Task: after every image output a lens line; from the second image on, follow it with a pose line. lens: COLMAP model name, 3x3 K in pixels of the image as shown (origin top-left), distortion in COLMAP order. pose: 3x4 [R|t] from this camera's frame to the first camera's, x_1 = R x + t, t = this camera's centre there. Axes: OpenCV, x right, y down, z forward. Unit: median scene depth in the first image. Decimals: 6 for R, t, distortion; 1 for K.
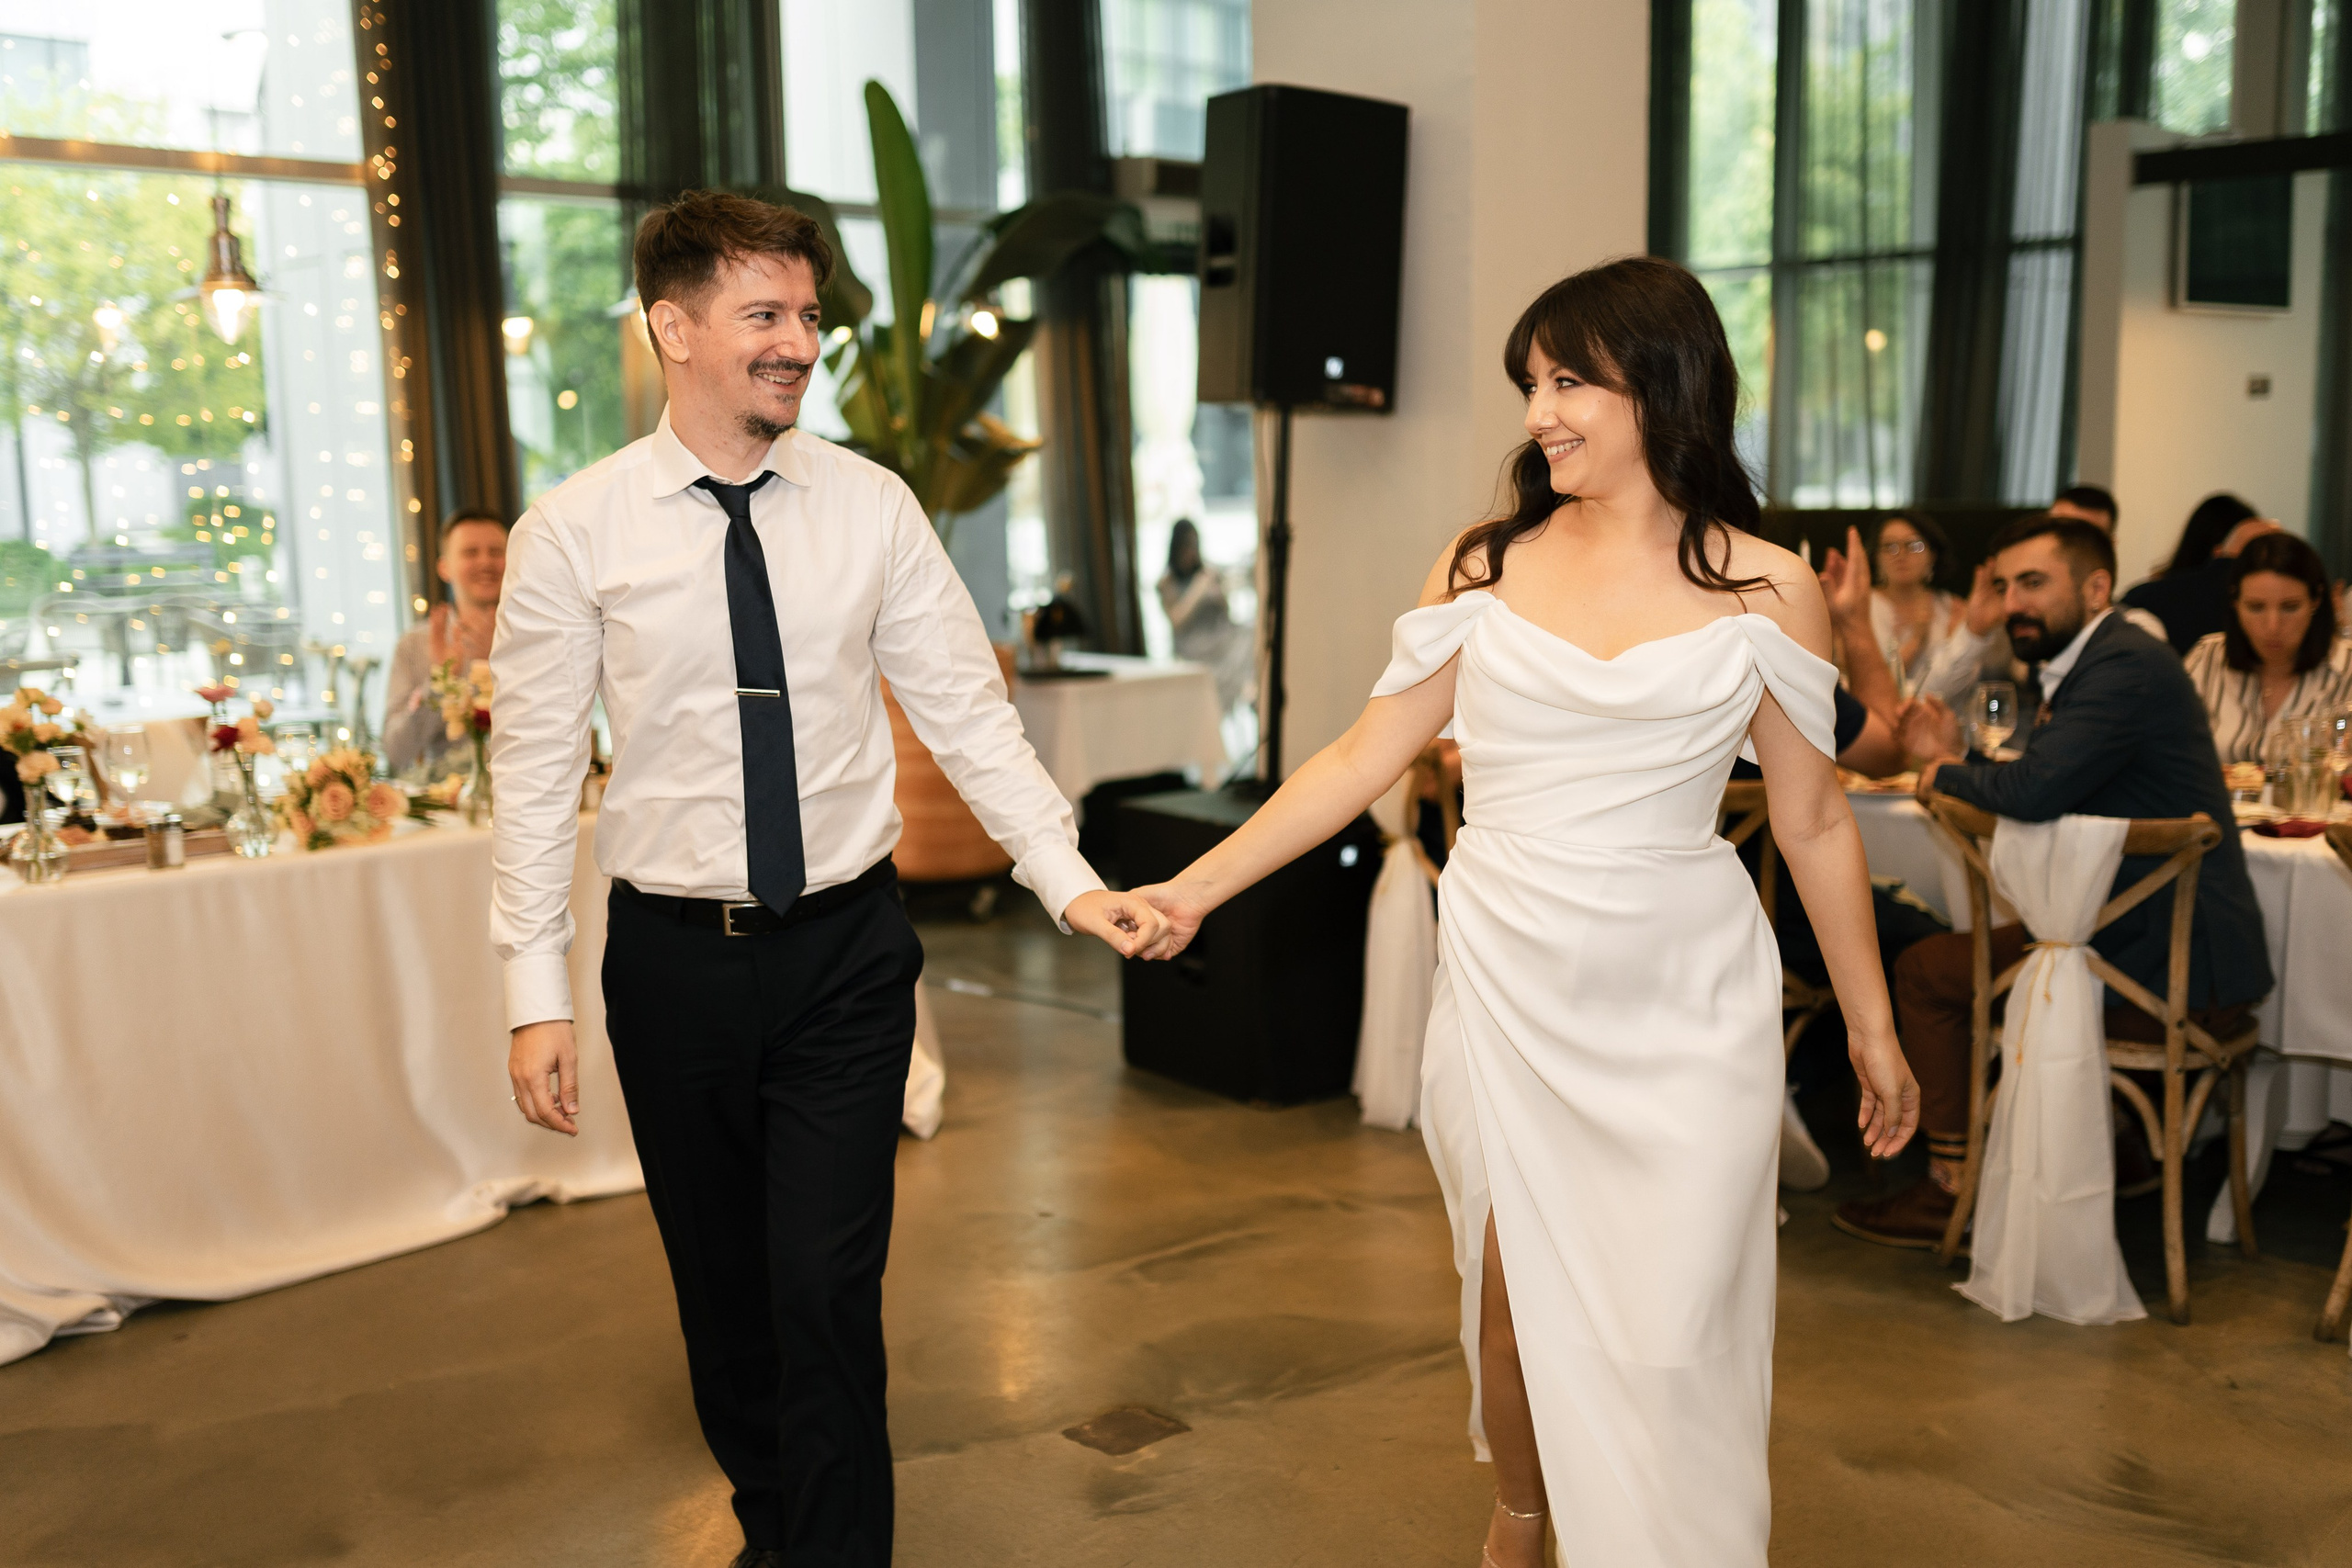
lens RADIAL K [[2392.2, 0, 1184.6], [0, 2392.2, 781.7], [0, 0, 1]] dist [0.132656, 0.000000]
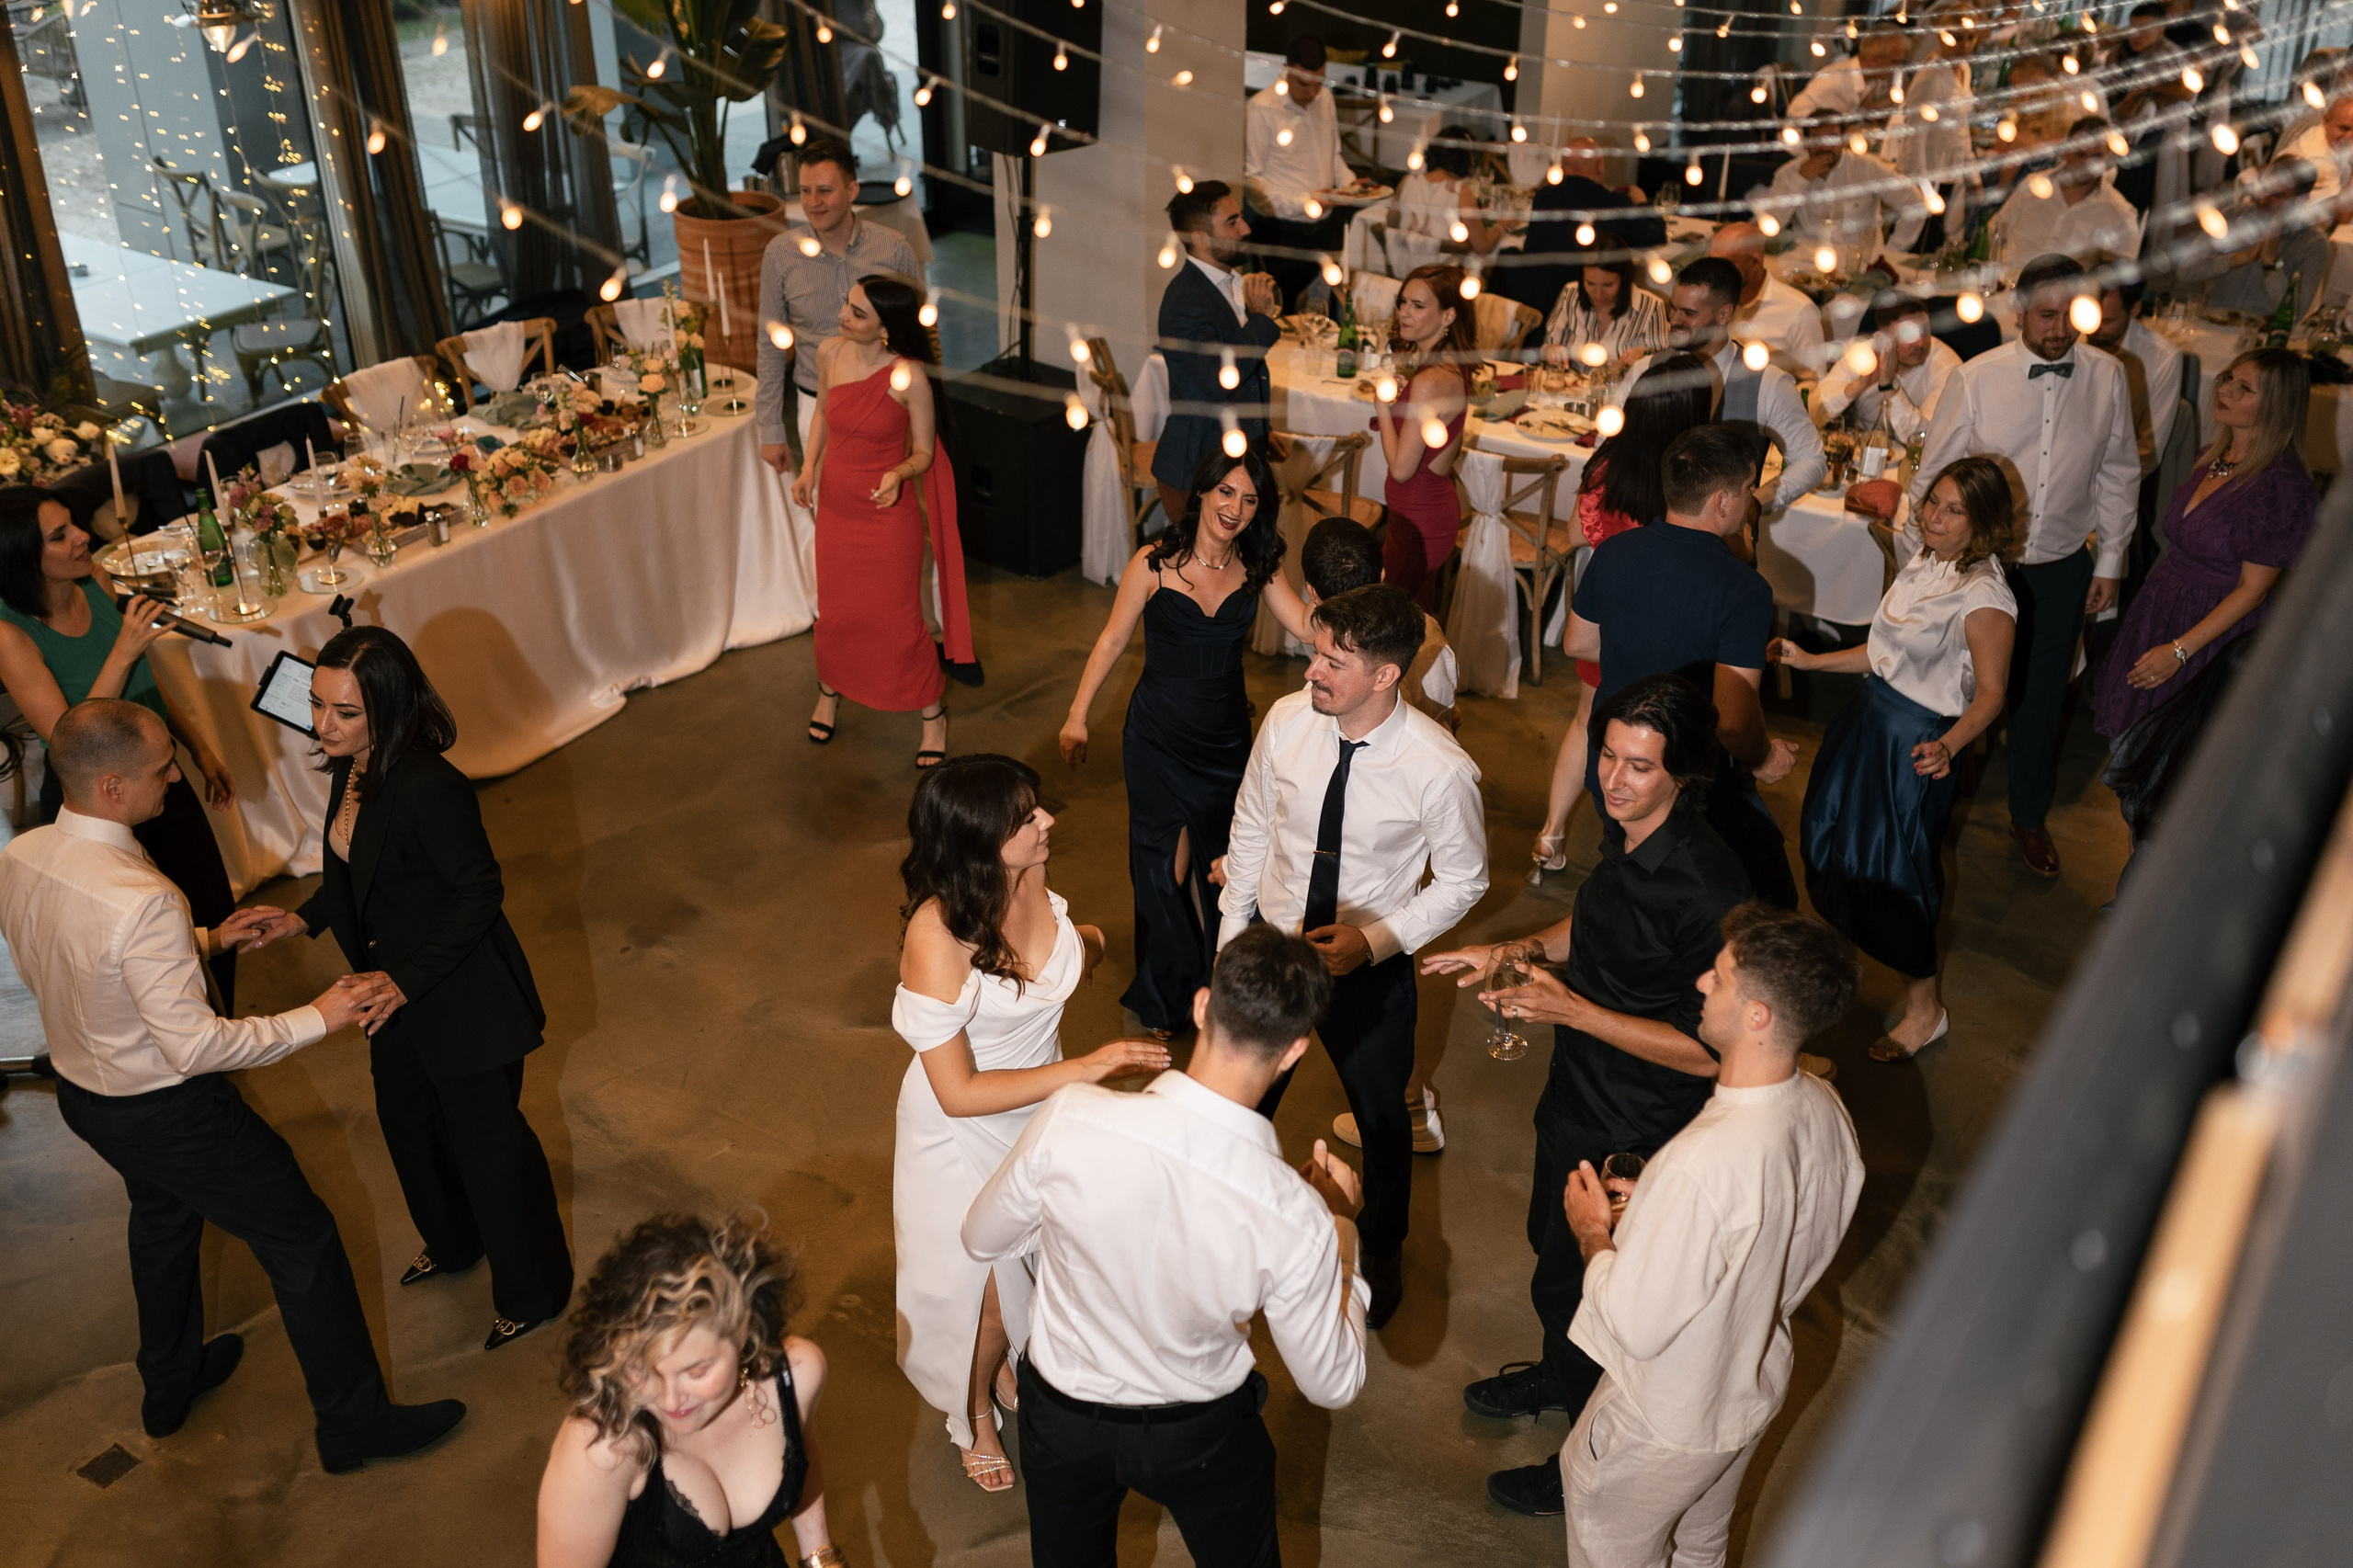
lens RADIAL K [[2393.4, 0, 1169.9], [0, 2393.4, 784.9], [0, 0, 1]] dist [0.132656, 0.000000]
pose [[0.976867, -0.105208, 0.186179, -0.130631], [0.033355, 0.934914, 0.353303, -0.203203], [-0.211232, -0.338920, 0.916796, -0.380239]]
